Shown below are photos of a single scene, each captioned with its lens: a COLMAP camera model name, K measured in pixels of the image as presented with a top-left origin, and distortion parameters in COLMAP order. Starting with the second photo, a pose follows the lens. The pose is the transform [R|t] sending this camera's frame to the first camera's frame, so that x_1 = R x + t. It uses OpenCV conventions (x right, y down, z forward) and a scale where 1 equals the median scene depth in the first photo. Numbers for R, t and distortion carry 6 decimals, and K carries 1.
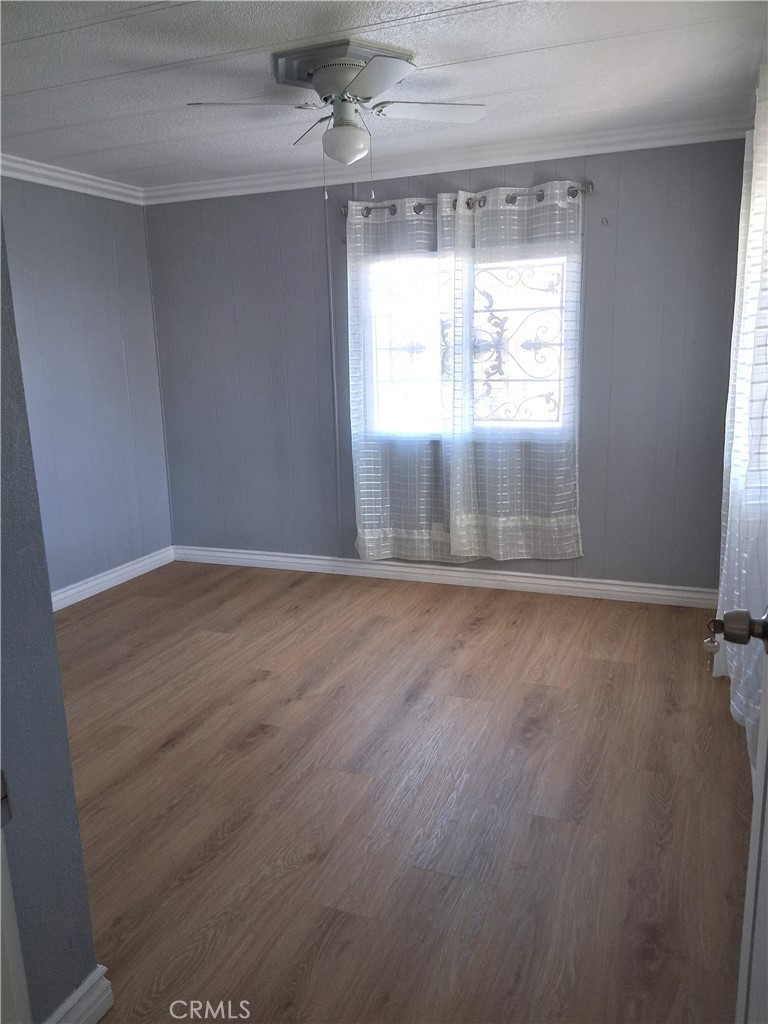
lens RADIAL K [[776.0, 0, 384.0], [0, 776.0, 512.0], [0, 0, 1]] dist [0.134055, -0.224626]
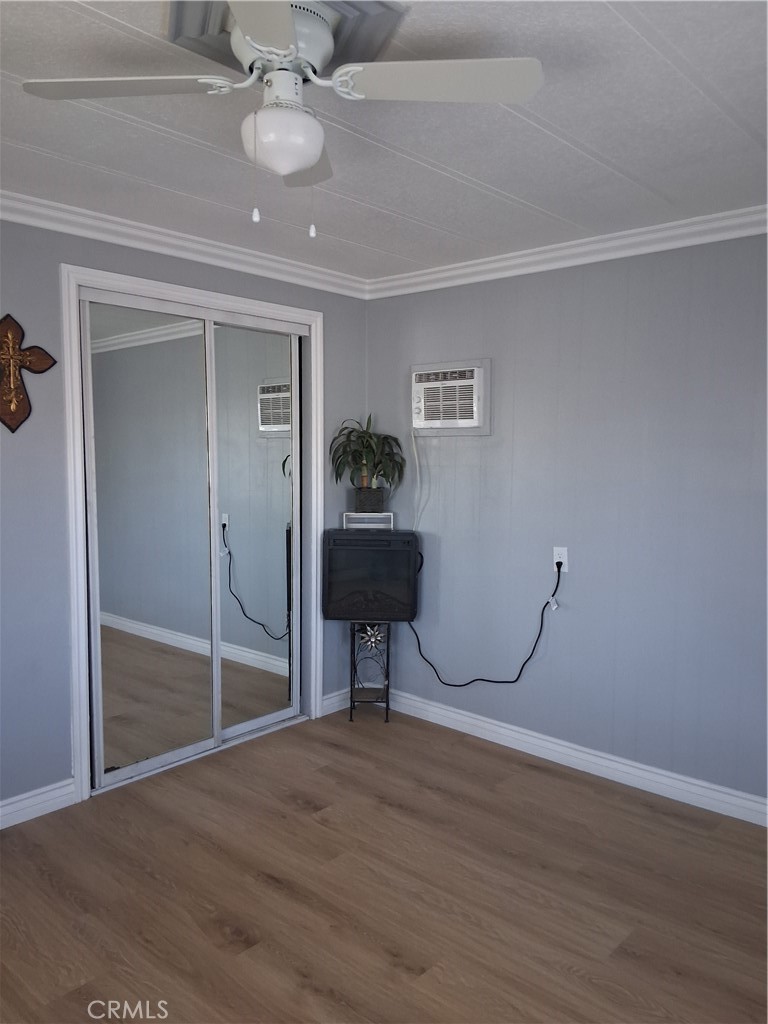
lens RADIAL K [[776.0, 0, 384.0], [0, 776.0, 512.0], [0, 0, 1]] dist [0.134055, -0.224626]
pose [[-0.352007, 0.099320, -0.930713, 0.460678], [-0.195598, 0.964595, 0.176913, -0.285463], [0.915332, 0.244320, -0.320117, 1.211028]]
